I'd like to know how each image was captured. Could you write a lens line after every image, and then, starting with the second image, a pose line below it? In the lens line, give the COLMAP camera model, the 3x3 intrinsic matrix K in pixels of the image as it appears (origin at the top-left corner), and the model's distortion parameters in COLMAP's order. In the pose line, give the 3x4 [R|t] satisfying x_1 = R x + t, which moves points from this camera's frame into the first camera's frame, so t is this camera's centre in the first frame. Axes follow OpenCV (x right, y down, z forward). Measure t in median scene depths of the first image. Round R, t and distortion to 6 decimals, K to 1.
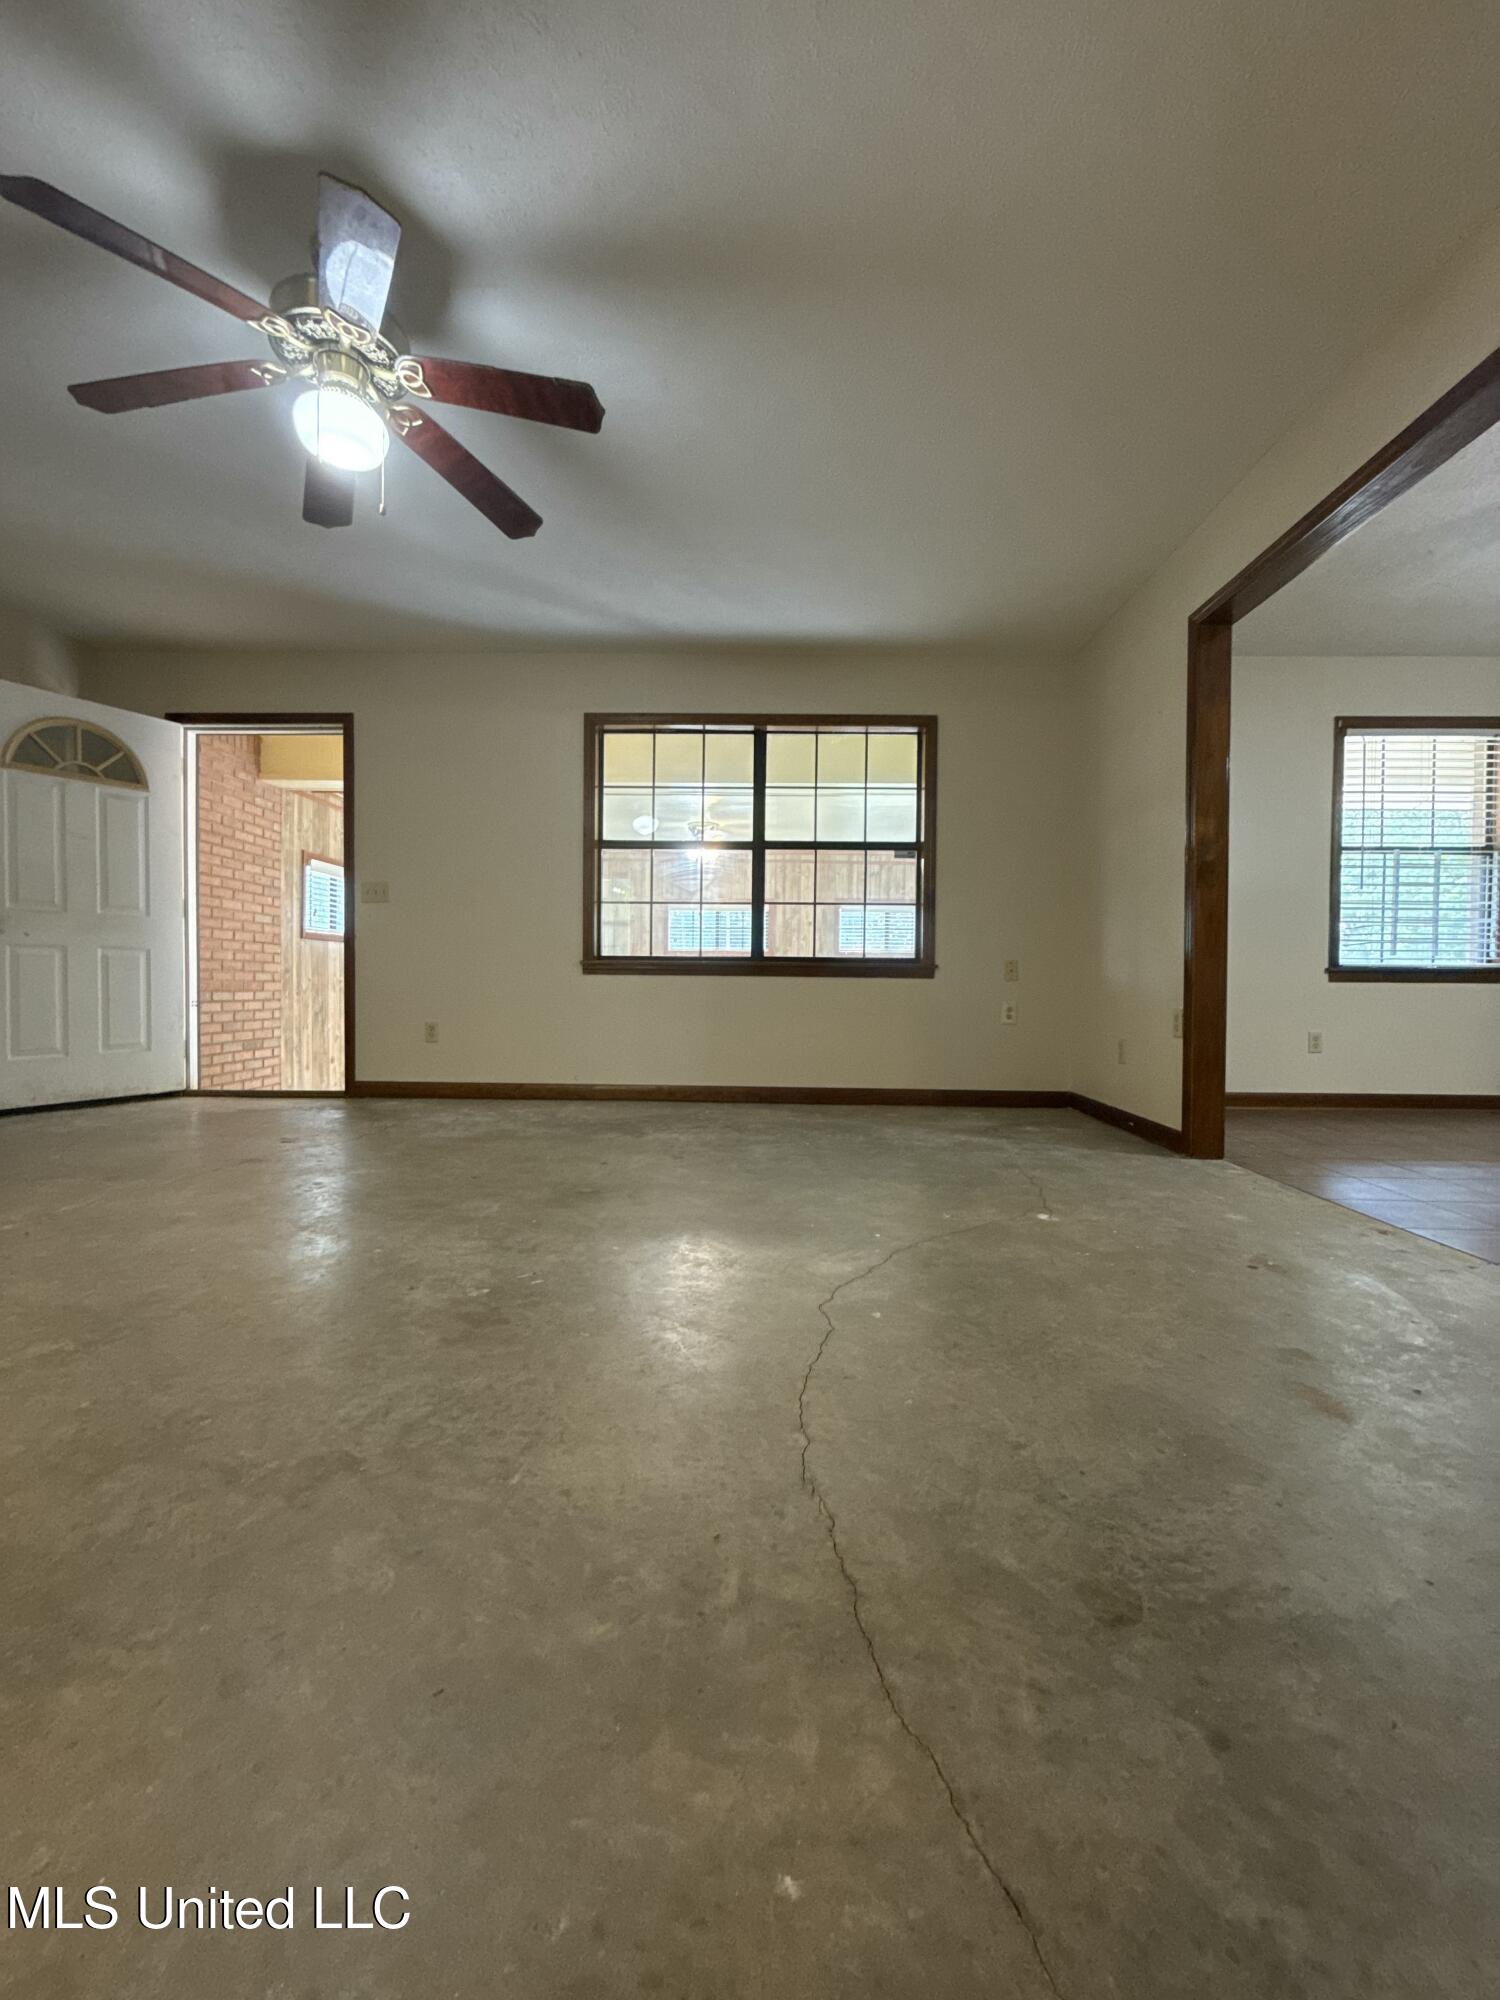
lens RADIAL K [[801.9, 0, 755.5], [0, 801.9, 987.5], [0, 0, 1]] dist [-0.001730, 0.001184]
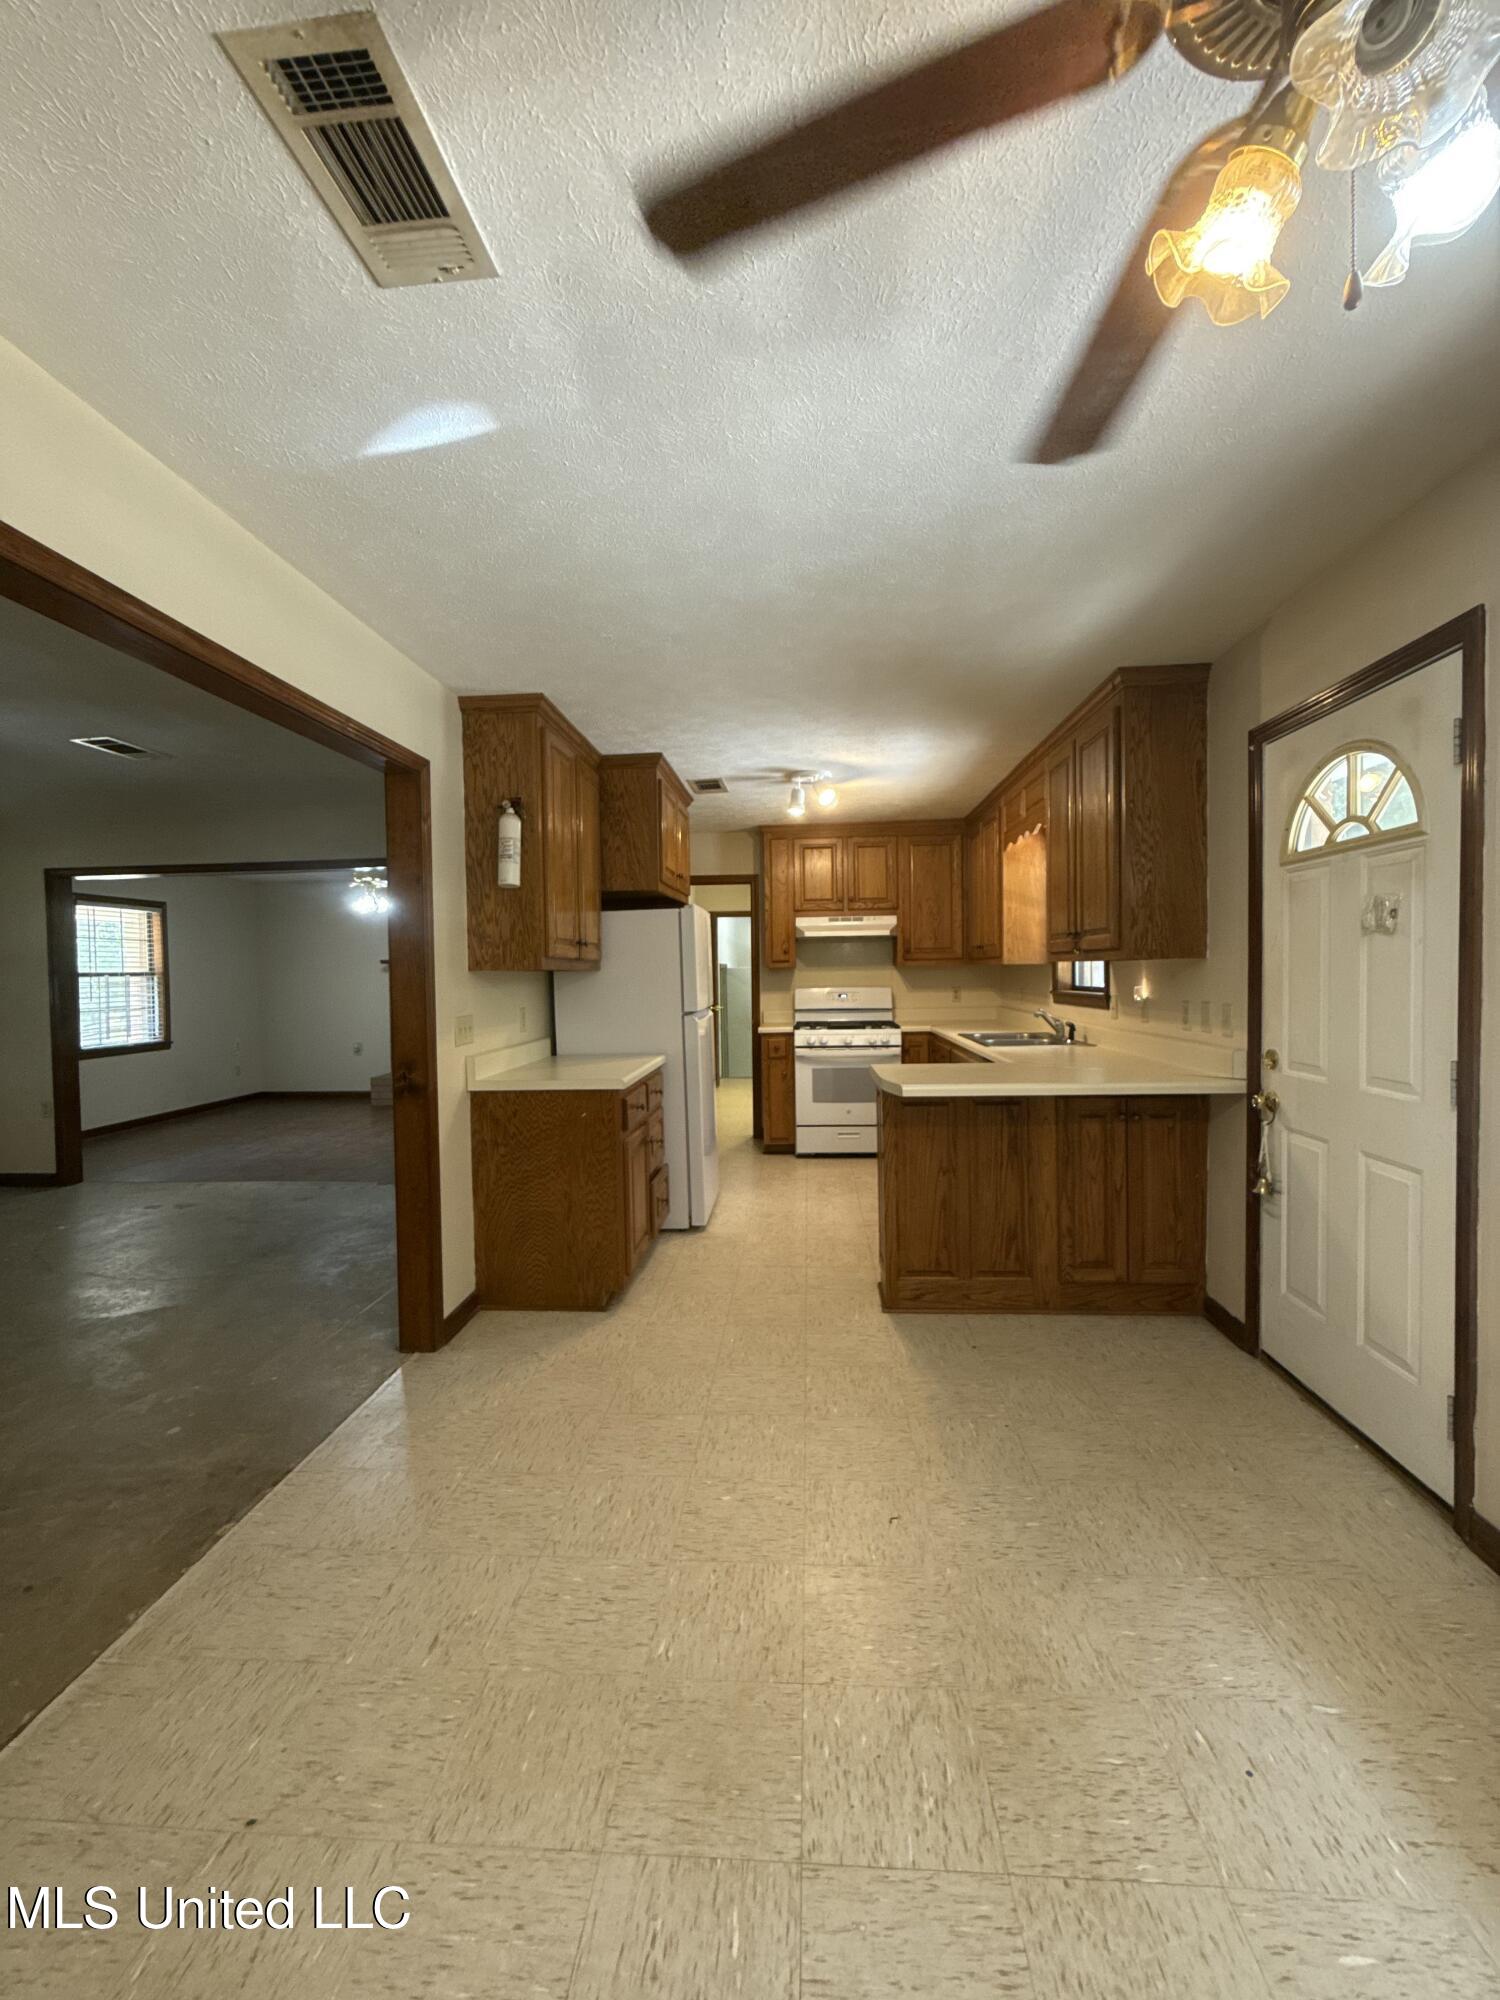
lens RADIAL K [[801.9, 0, 753.8], [0, 801.9, 990.7], [0, 0, 1]] dist [-0.001730, 0.001184]
pose [[0.053922, -0.034714, 0.997942, -0.764948], [0.026853, 0.999085, 0.033302, -0.159253], [-0.998184, 0.025002, 0.054804, -0.410901]]
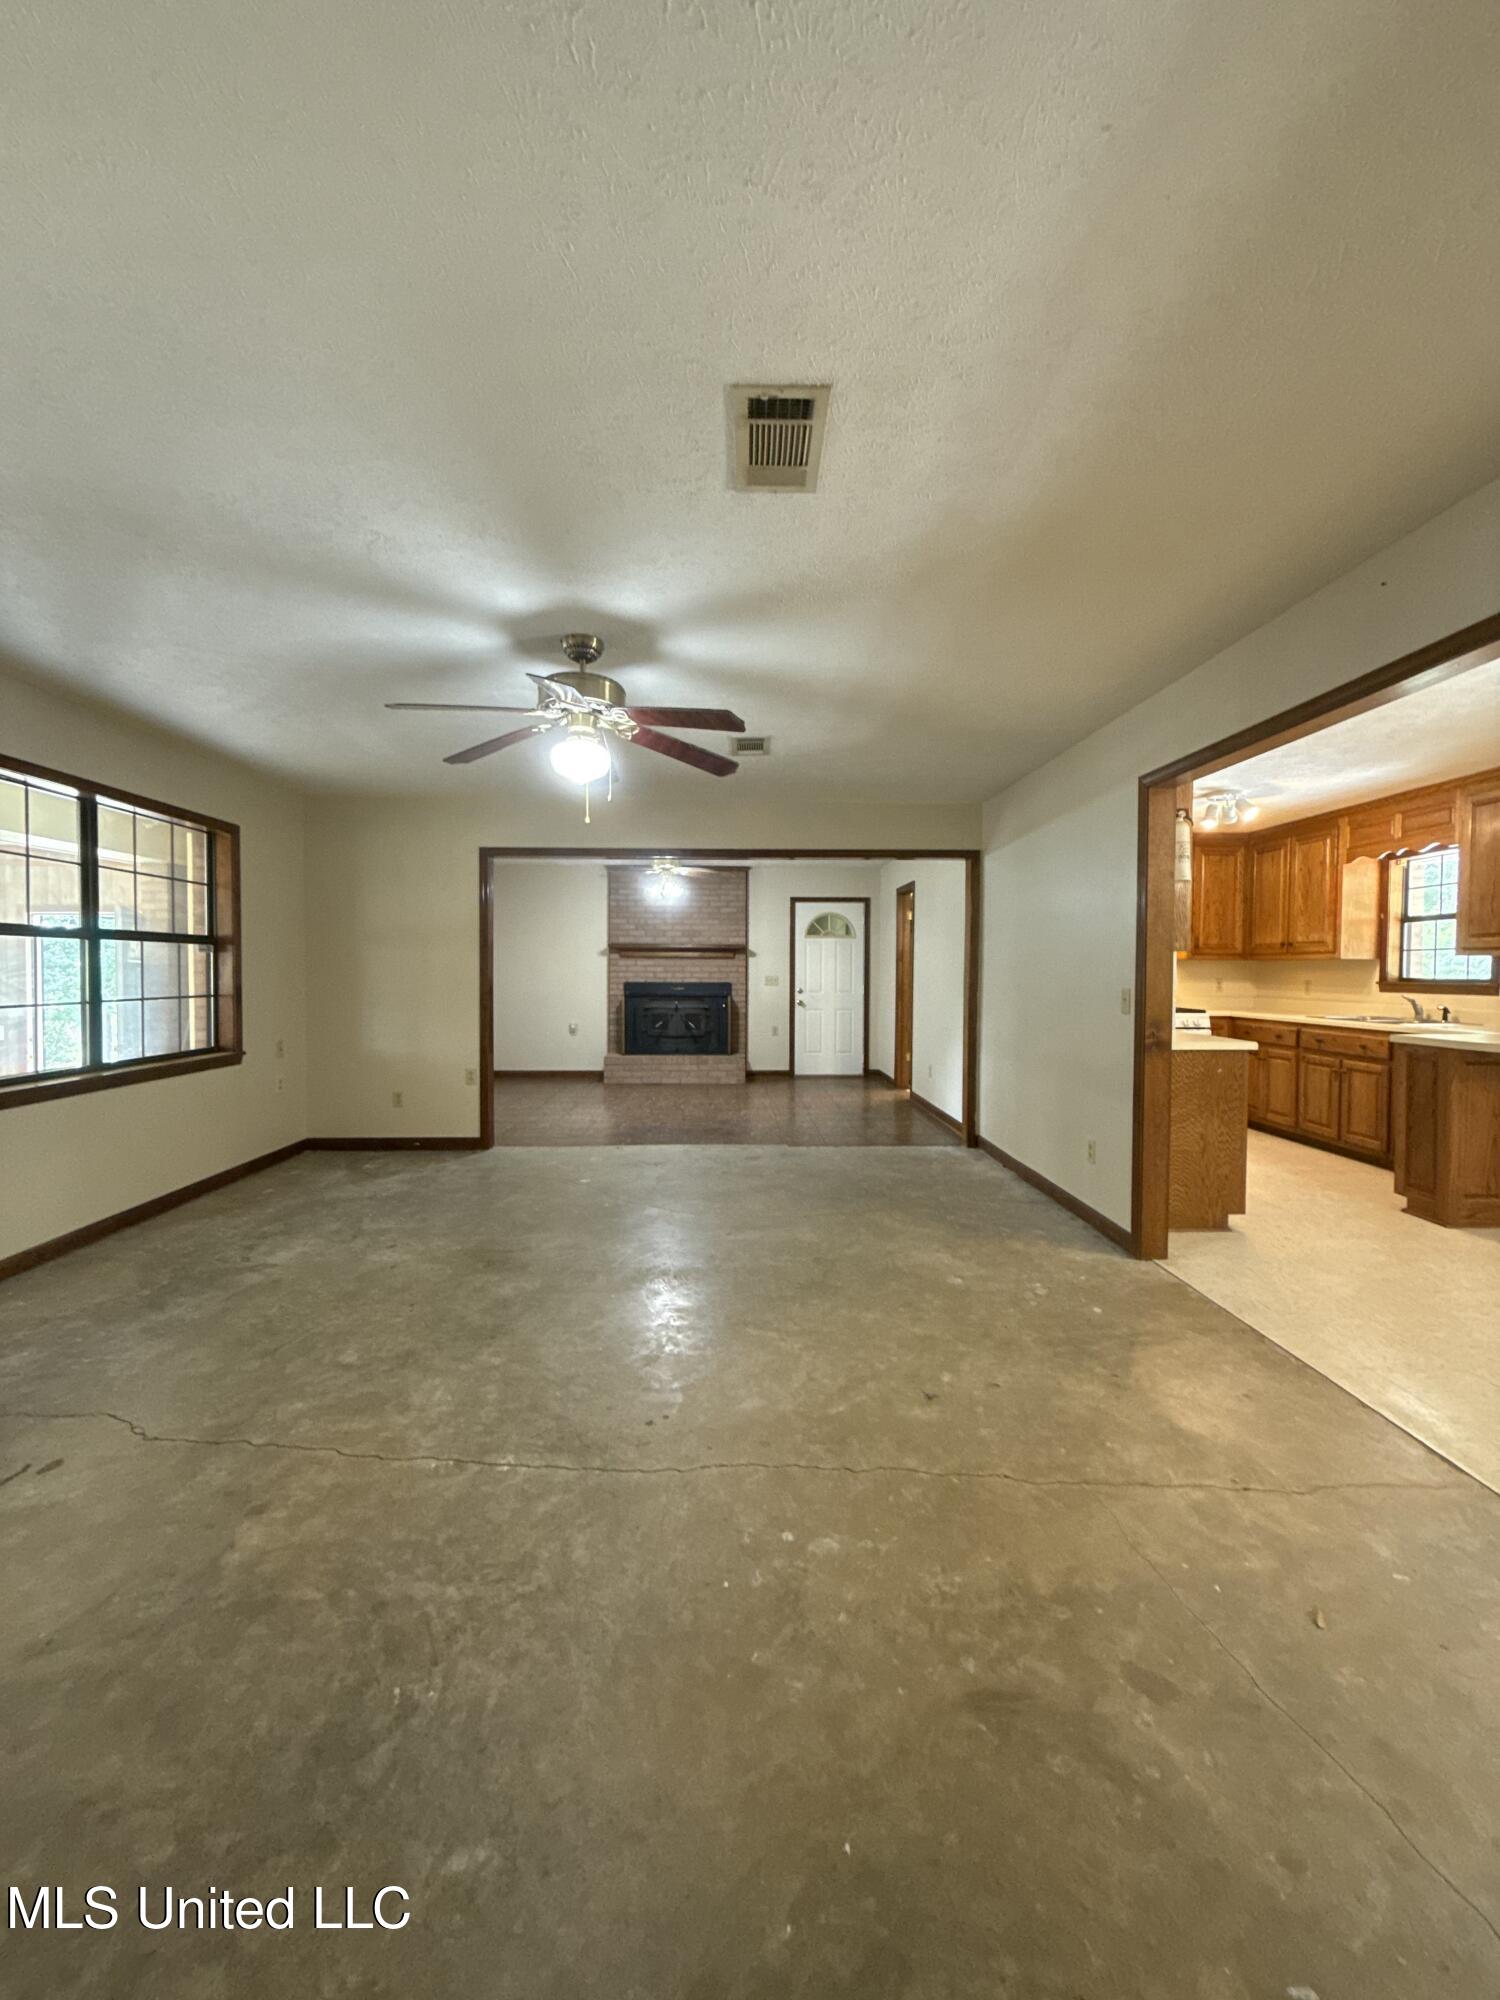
lens RADIAL K [[801.9, 0, 751.0], [0, 801.9, 990.9], [0, 0, 1]] dist [-0.001730, 0.001184]
pose [[-0.053120, -0.038699, 0.997838, -0.906845], [0.003602, 0.999235, 0.038945, -0.151215], [-0.998582, 0.005663, -0.052940, 0.352718]]
